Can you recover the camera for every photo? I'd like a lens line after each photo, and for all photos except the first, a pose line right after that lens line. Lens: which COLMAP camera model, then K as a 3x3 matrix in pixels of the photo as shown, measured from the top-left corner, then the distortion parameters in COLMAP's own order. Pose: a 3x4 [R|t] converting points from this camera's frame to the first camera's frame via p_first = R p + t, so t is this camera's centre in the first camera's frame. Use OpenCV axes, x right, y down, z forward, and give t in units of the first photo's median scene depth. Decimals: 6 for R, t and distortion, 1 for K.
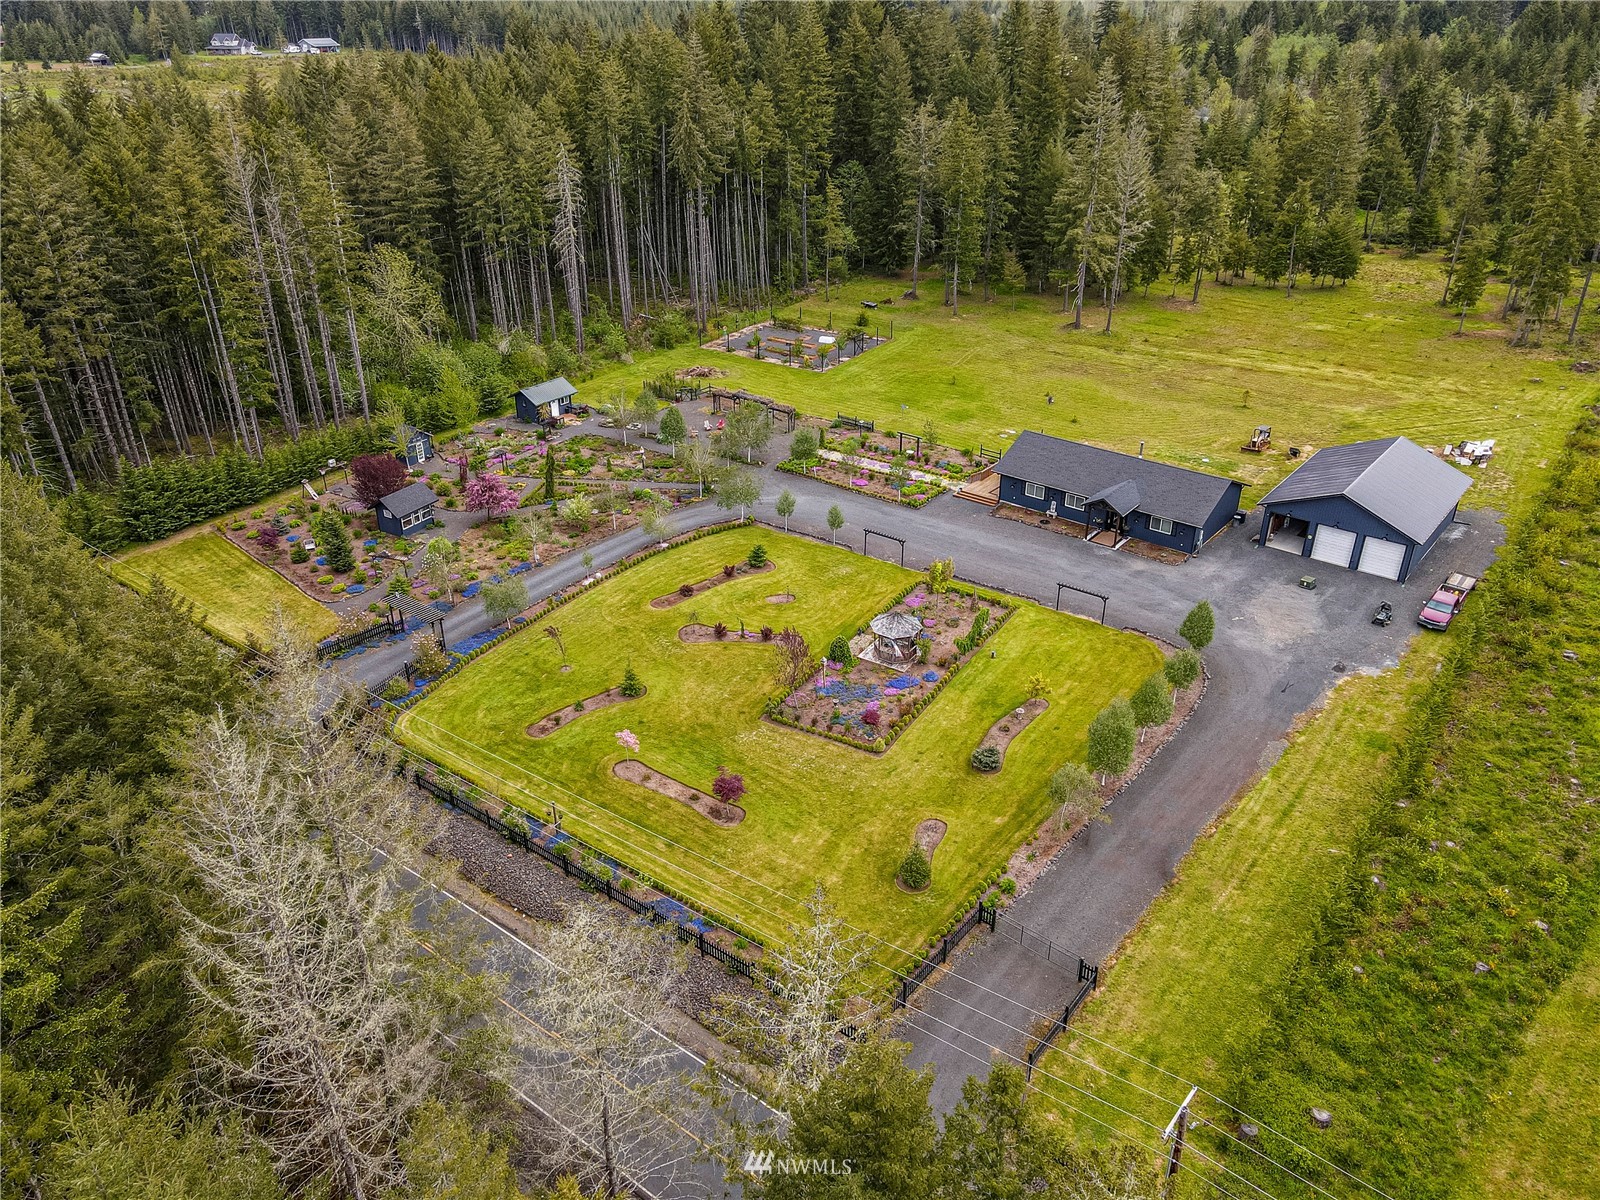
lens RADIAL K [[1174.1, 0, 792.9], [0, 1174.1, 605.9], [0, 0, 1]] dist [-0.021208, 0.109257]
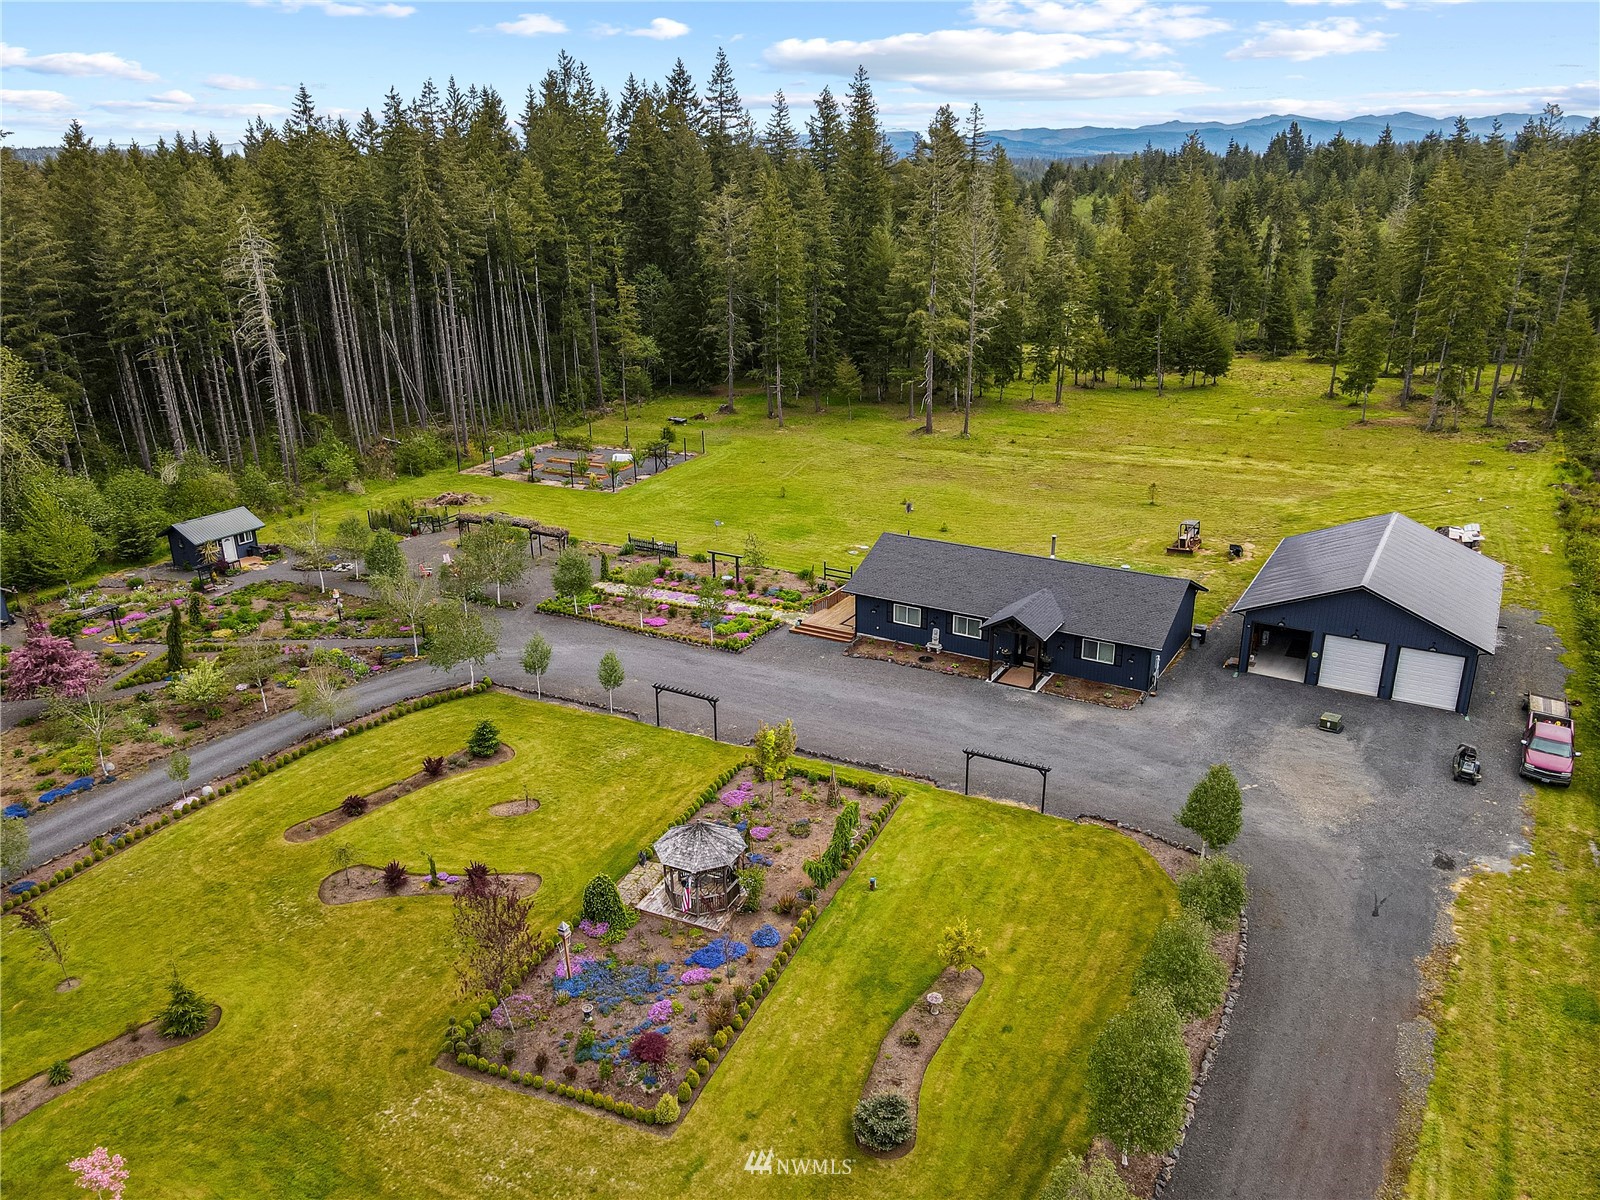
lens RADIAL K [[1174.1, 0, 792.9], [0, 1174.1, 605.9], [0, 0, 1]] dist [-0.021208, 0.109257]
pose [[0.989948, -0.053867, 0.130770, 0.050132], [0.072358, 0.987355, -0.141048, -0.011490], [-0.121519, 0.149092, 0.981328, 0.328948]]
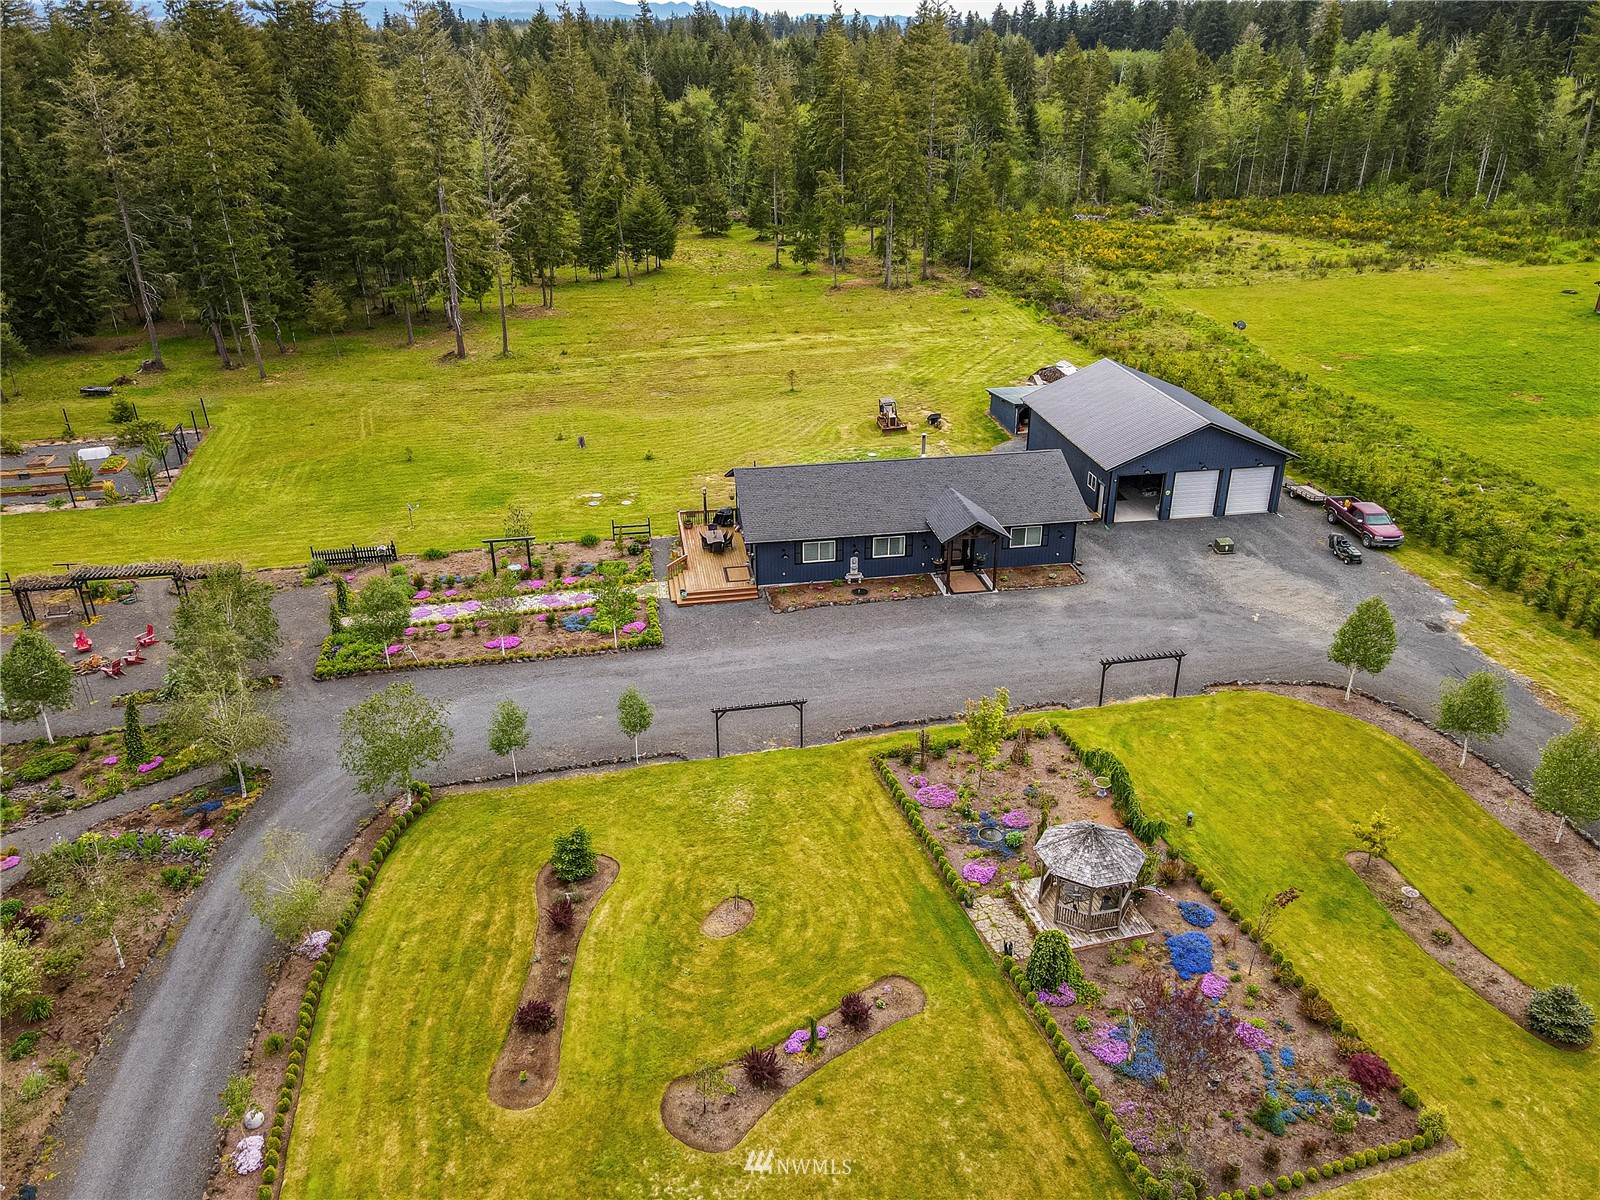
lens RADIAL K [[1174.1, 0, 792.9], [0, 1174.1, 605.9], [0, 0, 1]] dist [-0.021208, 0.109257]
pose [[0.669271, -0.322443, 0.669408, -0.223317], [0.359094, 0.929095, 0.088510, -0.128820], [-0.650483, 0.181143, 0.737604, 0.546056]]
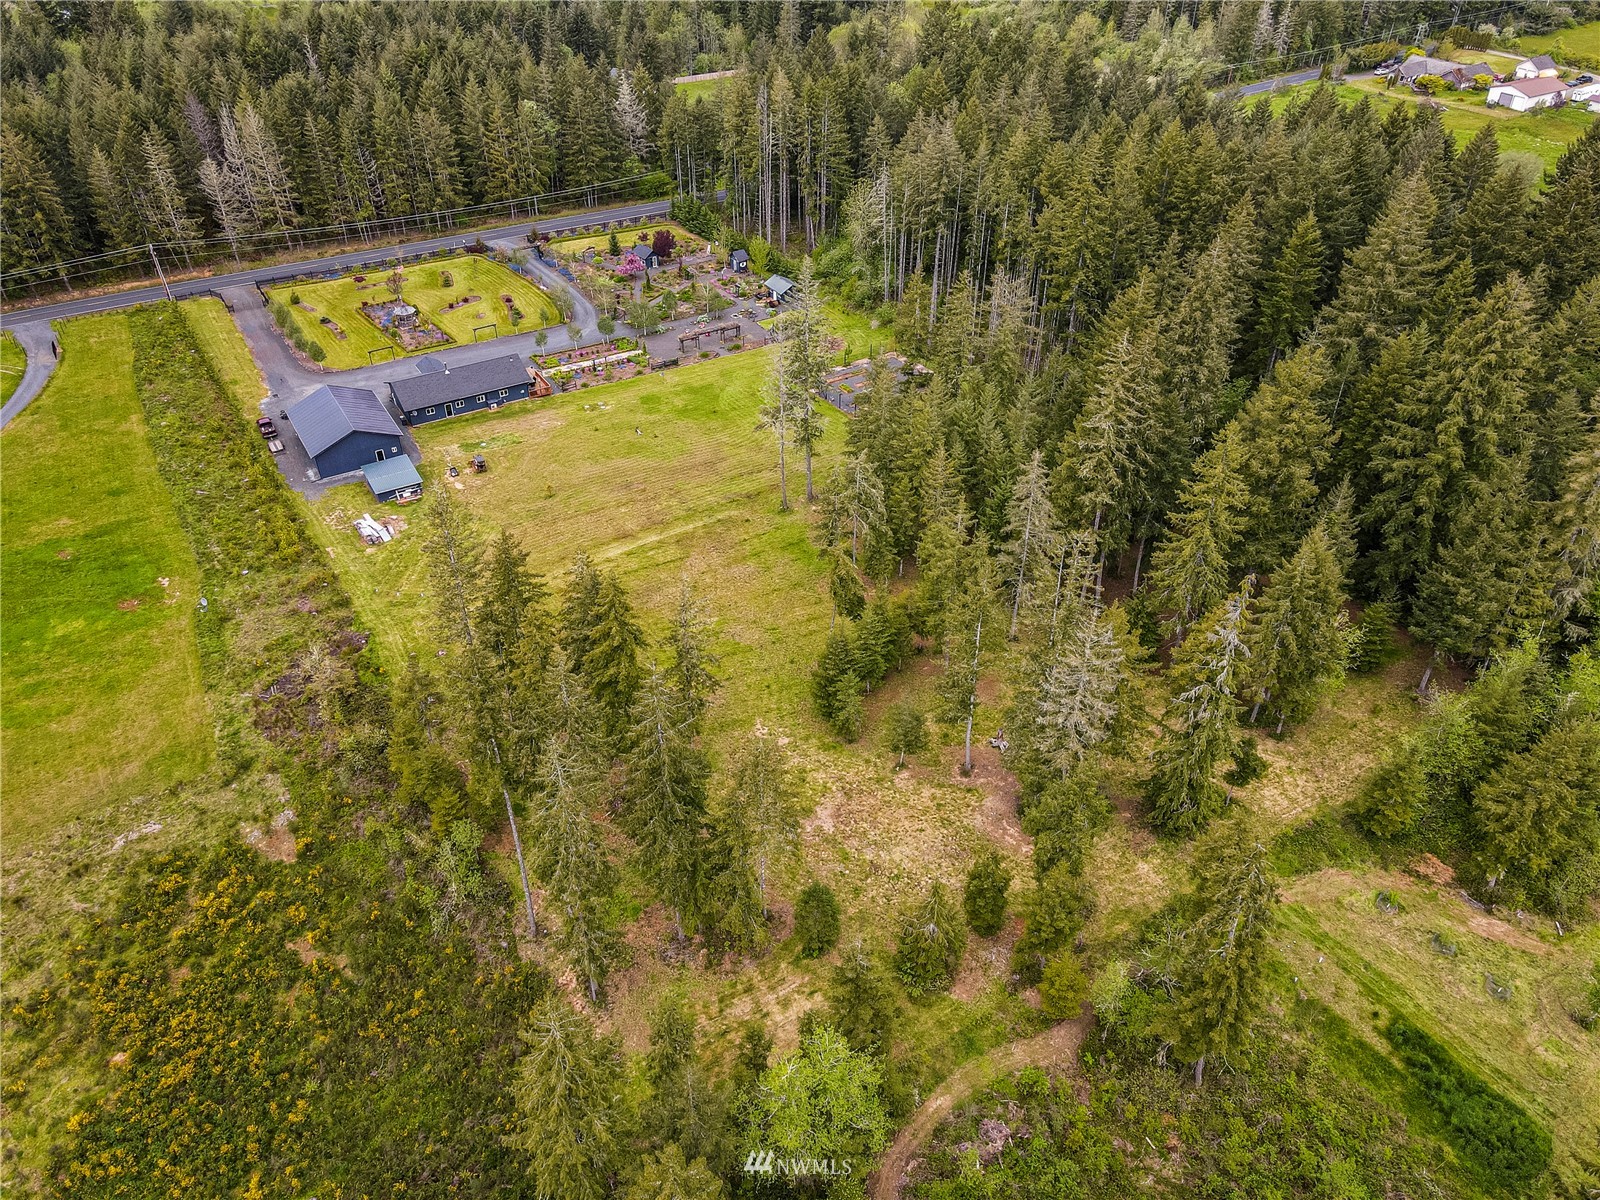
lens RADIAL K [[1174.1, 0, 792.9], [0, 1174.1, 605.9], [0, 0, 1]] dist [-0.021208, 0.109257]
pose [[-0.341913, 0.570215, -0.746961, 1.541047], [-0.442806, 0.603331, 0.663260, -1.235077], [0.828866, 0.557536, 0.046208, 1.475584]]
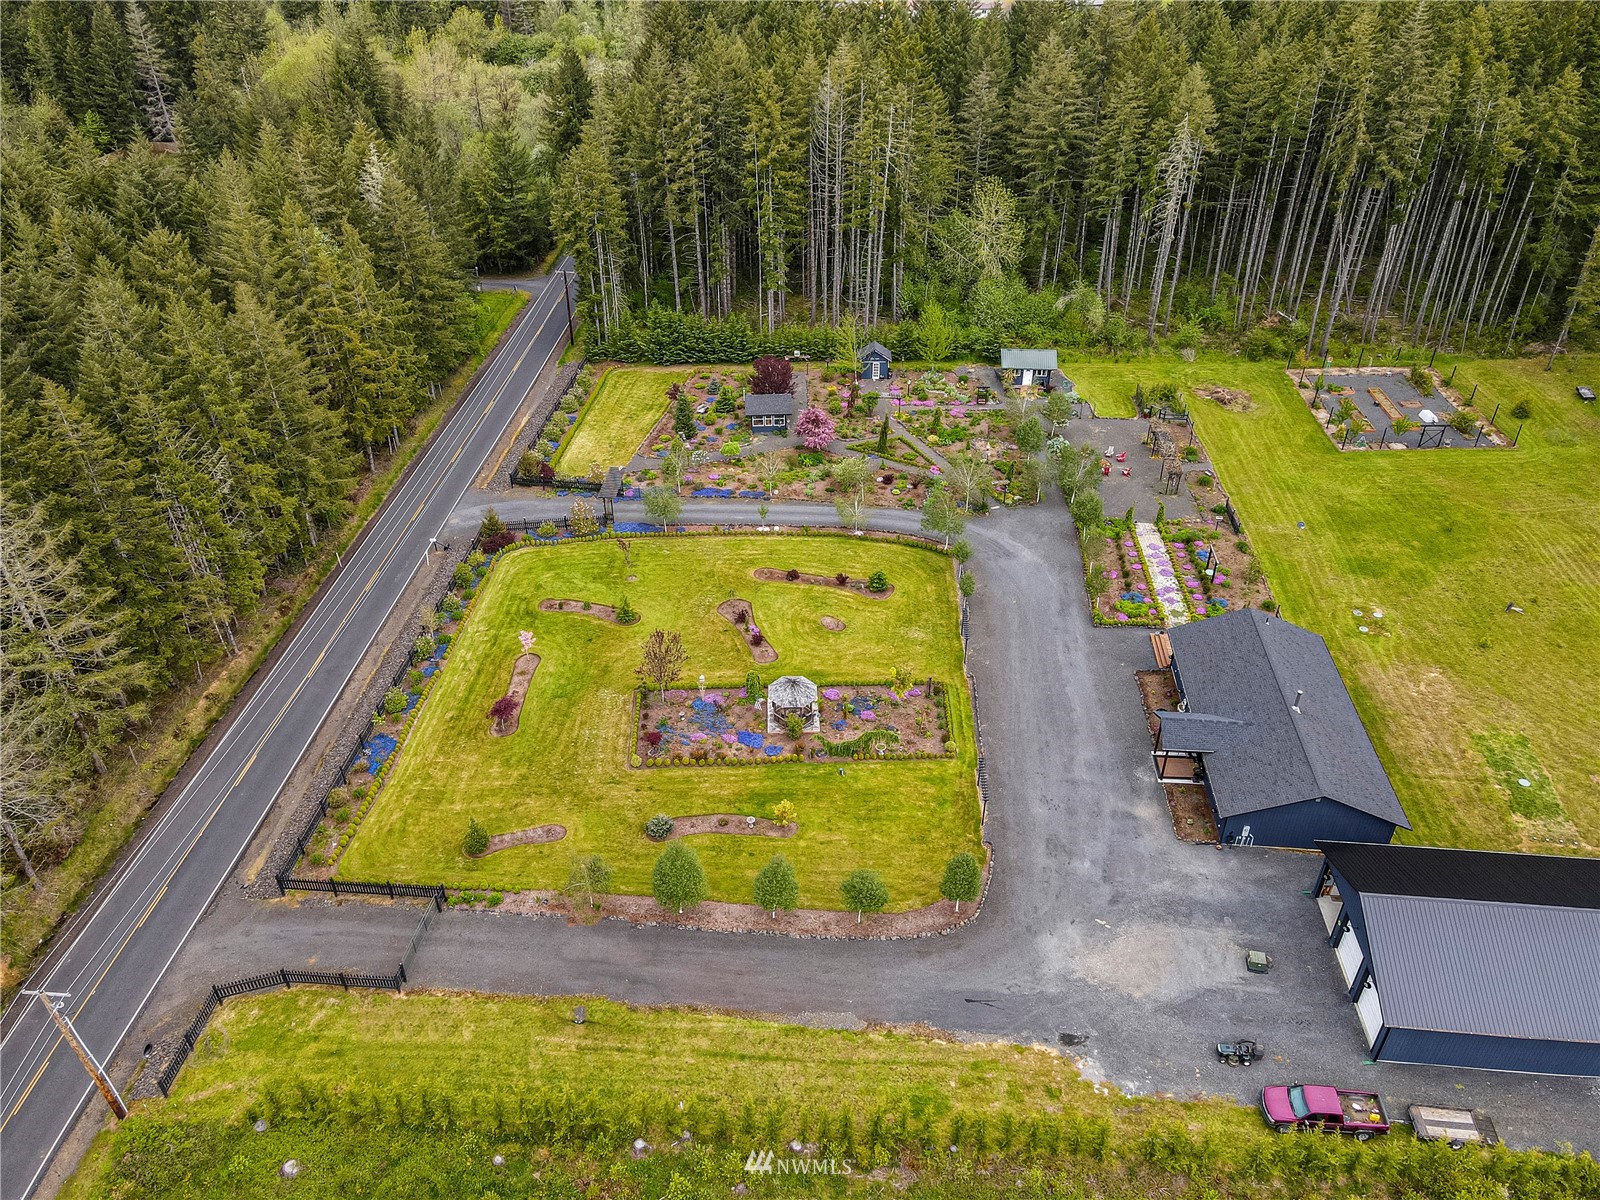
lens RADIAL K [[1174.1, 0, 792.9], [0, 1174.1, 605.9], [0, 0, 1]] dist [-0.021208, 0.109257]
pose [[0.558214, 0.480132, -0.676661, 0.571825], [-0.391220, 0.871513, 0.295654, -0.269246], [0.731672, 0.099685, 0.674328, 0.242180]]
